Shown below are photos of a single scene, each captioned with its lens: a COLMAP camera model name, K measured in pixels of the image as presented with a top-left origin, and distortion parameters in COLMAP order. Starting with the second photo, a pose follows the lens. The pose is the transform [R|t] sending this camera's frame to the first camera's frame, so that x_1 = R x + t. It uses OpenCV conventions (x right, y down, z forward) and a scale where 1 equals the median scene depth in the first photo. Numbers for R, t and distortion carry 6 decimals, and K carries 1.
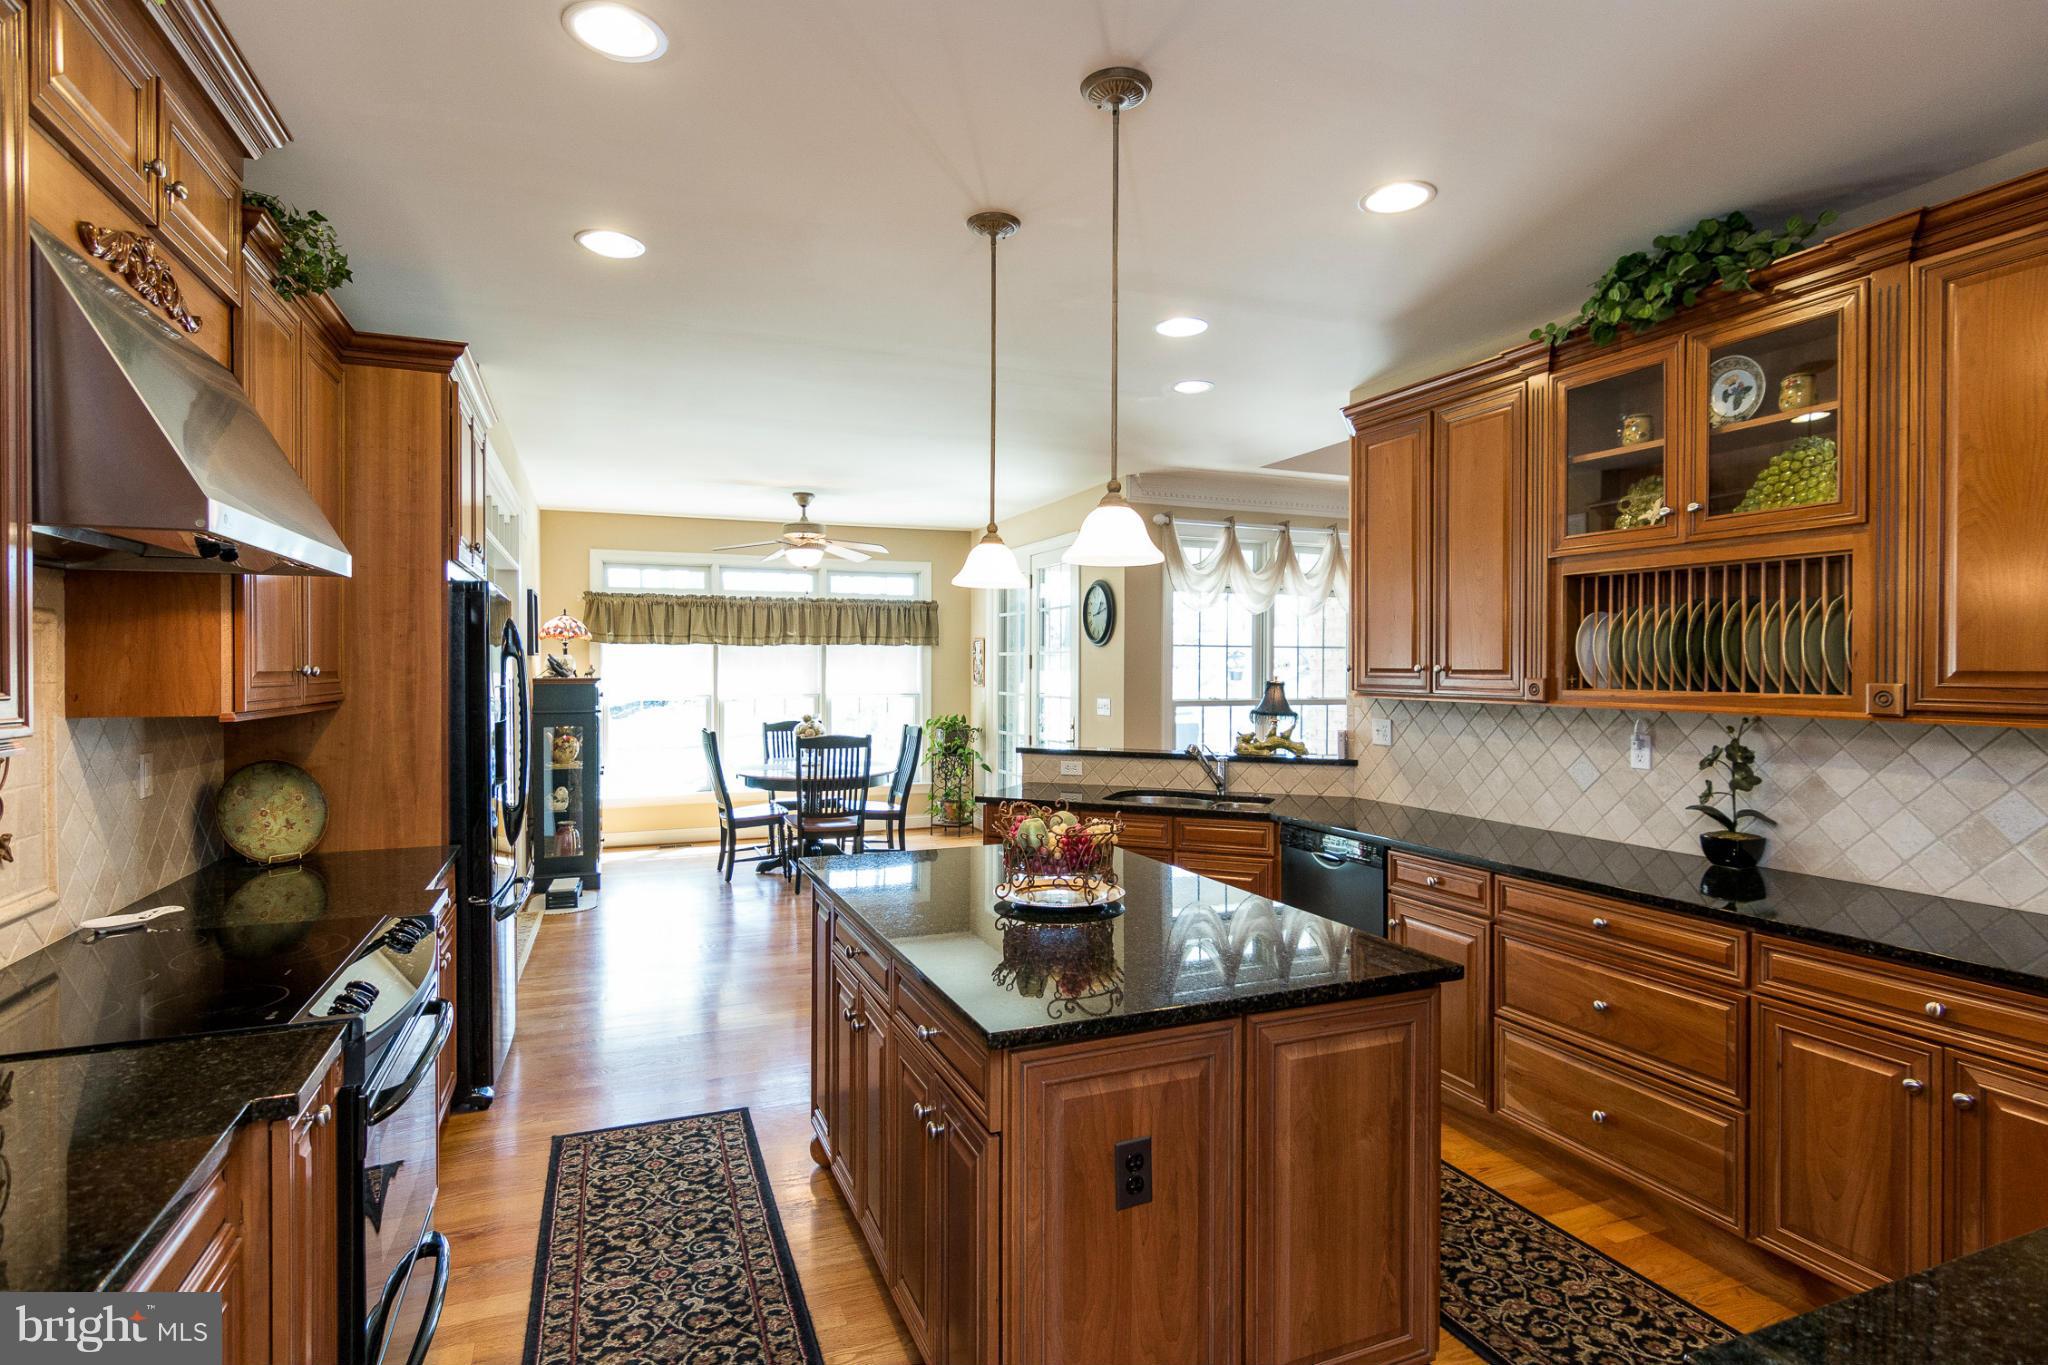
lens RADIAL K [[1040.8, 0, 1024.0], [0, 1040.8, 682.5], [0, 0, 1]] dist [-0.045923, 0.000200]
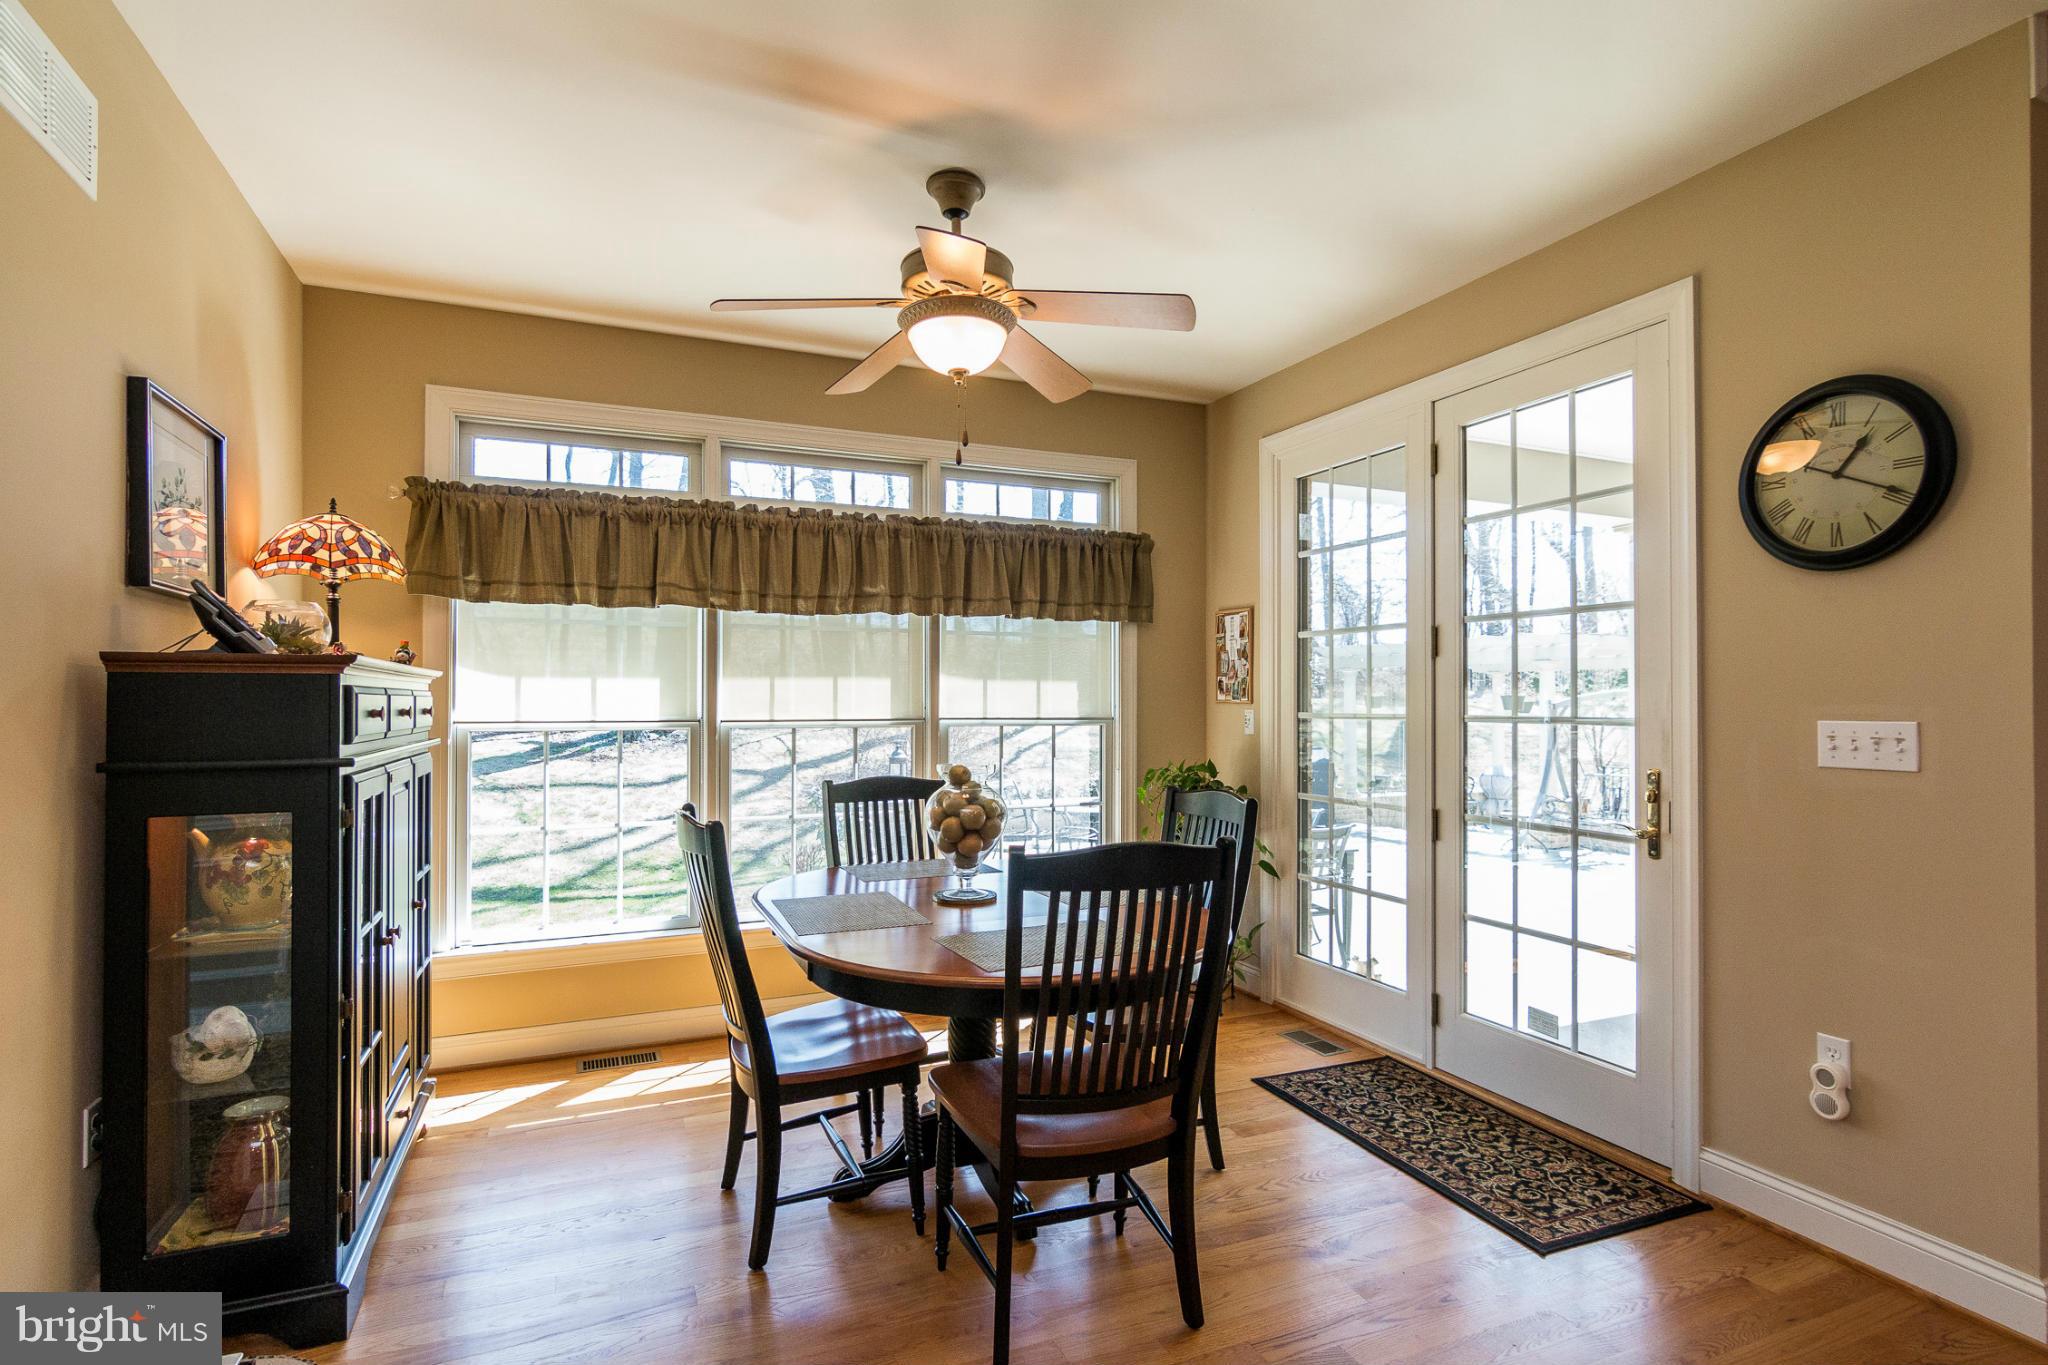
lens RADIAL K [[999.4, 0, 1002.5], [0, 999.4, 681.6], [0, 0, 1]] dist [-0.062918, 0.027628]
pose [[0.999923, -0.007923, 0.009523, -0.200985], [0.008380, 0.998769, -0.048896, 0.019970], [-0.009123, 0.048972, 0.998758, 0.650548]]
